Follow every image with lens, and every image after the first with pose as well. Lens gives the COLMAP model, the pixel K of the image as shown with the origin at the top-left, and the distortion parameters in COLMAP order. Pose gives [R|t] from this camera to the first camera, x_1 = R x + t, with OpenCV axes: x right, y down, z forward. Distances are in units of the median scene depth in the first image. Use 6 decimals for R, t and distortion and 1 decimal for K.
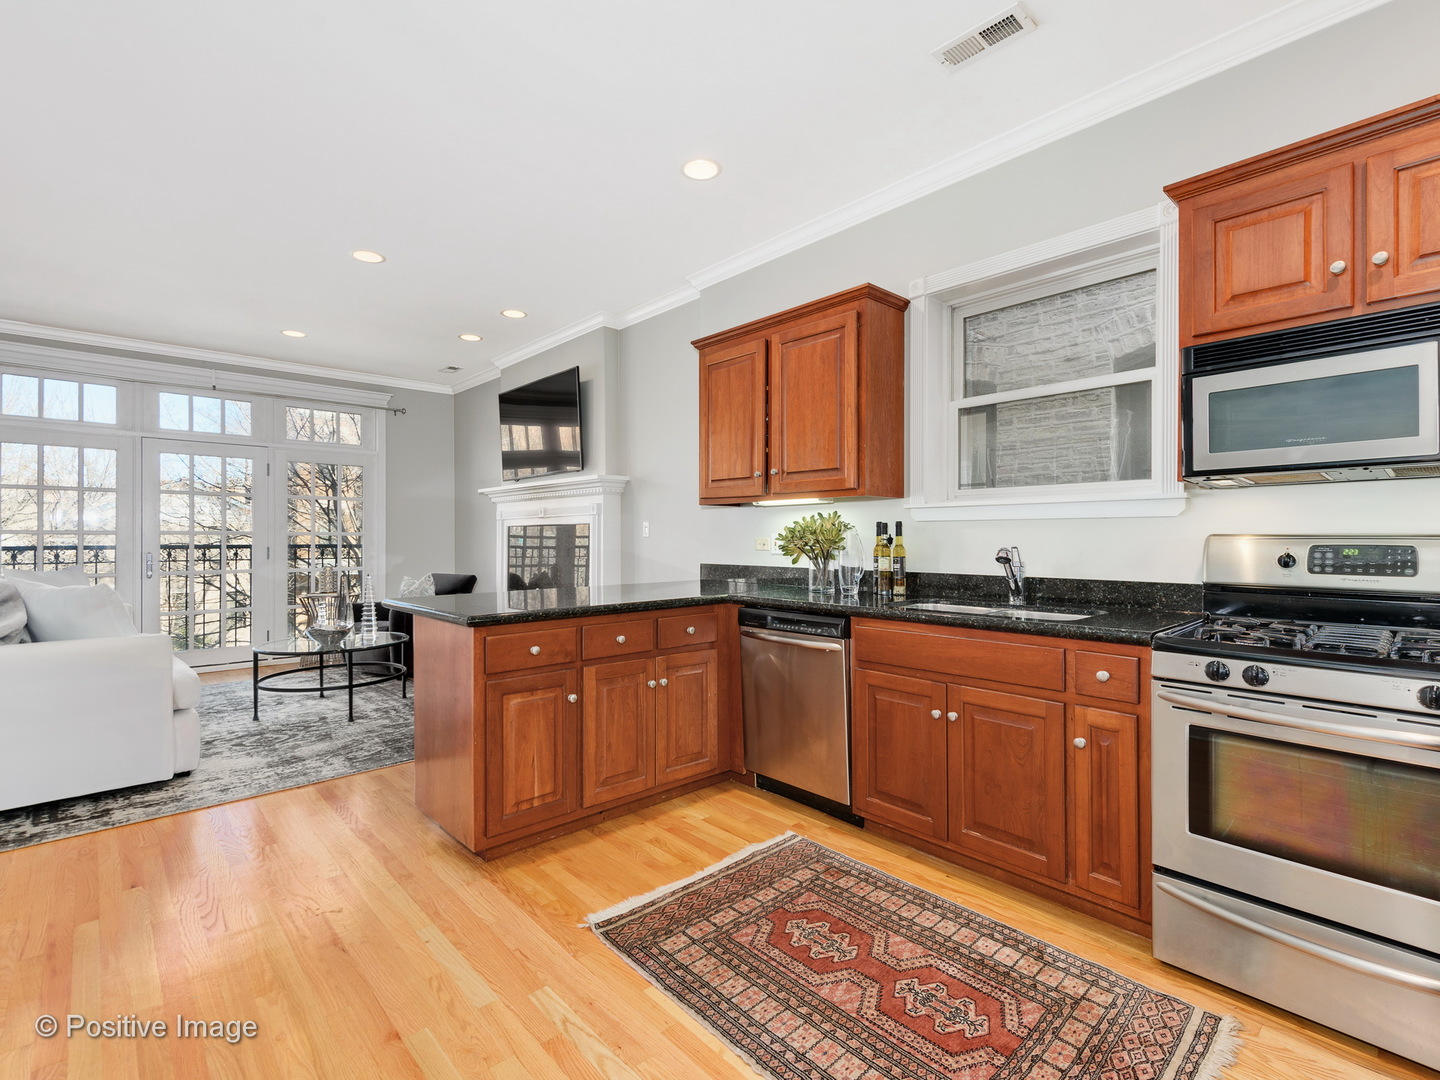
lens RADIAL K [[667.7, 0, 716.7], [0, 667.7, 537.2], [0, 0, 1]] dist [0.017027, -0.000343]
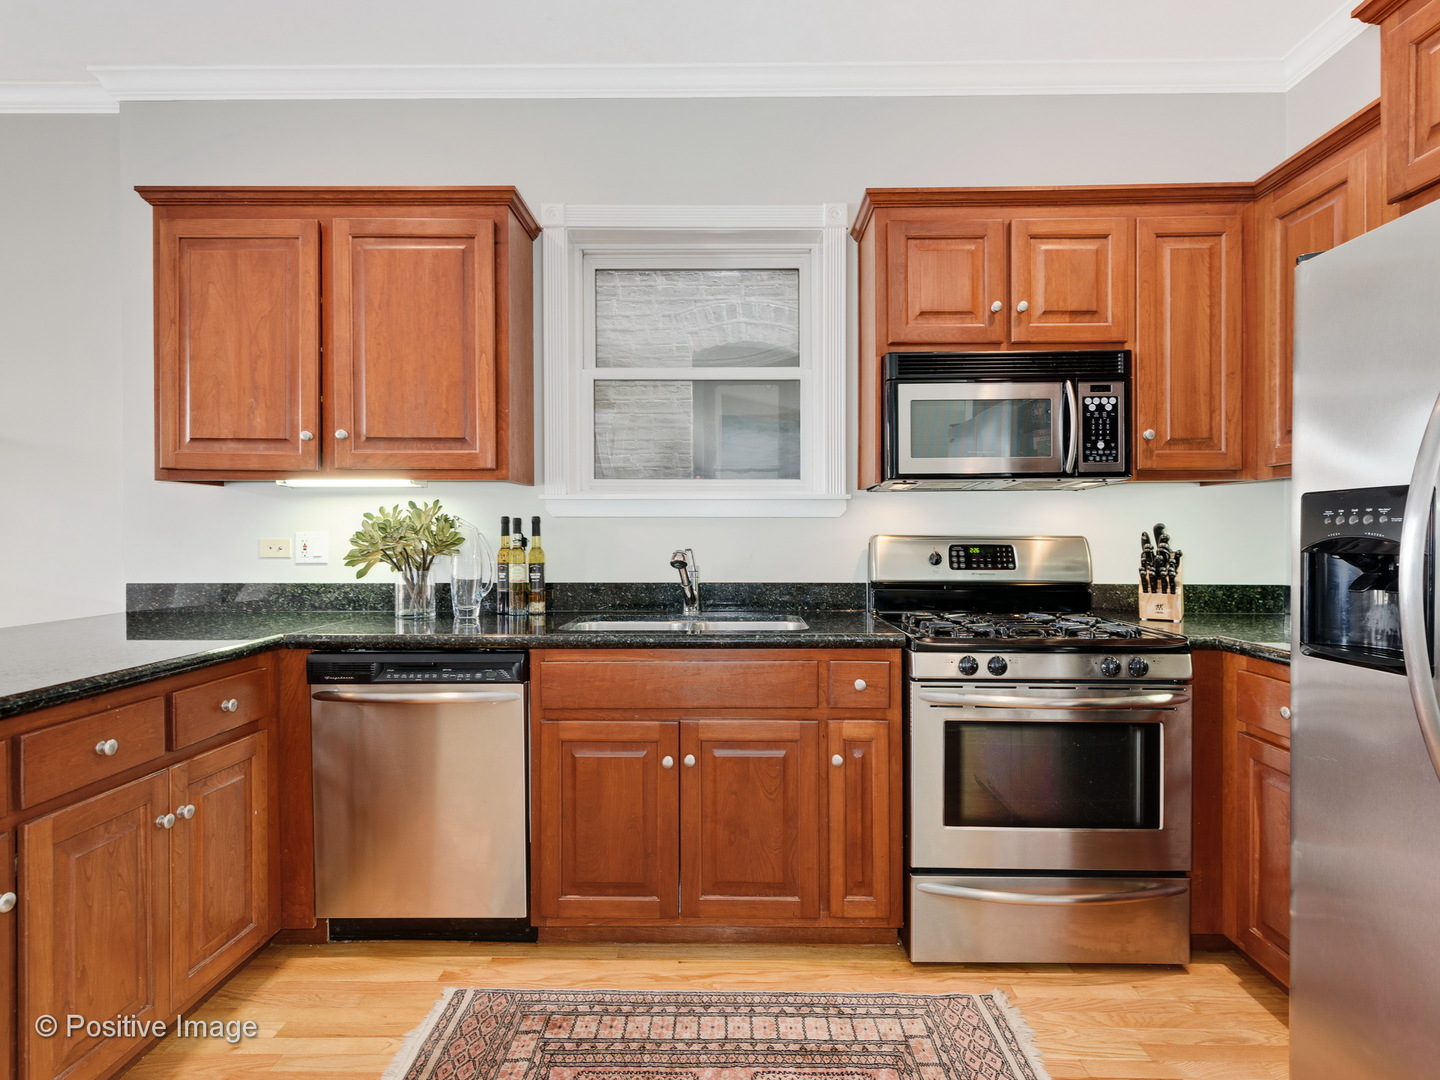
lens RADIAL K [[770.3, 0, 720.0], [0, 770.3, 540.0], [0, 0, 1]] dist [0.013289, 0.000026]
pose [[0.687852, -0.003329, 0.725844, -0.232128], [-0.000685, 0.999986, 0.005236, -0.002137], [-0.725851, -0.004099, 0.687840, 0.264422]]
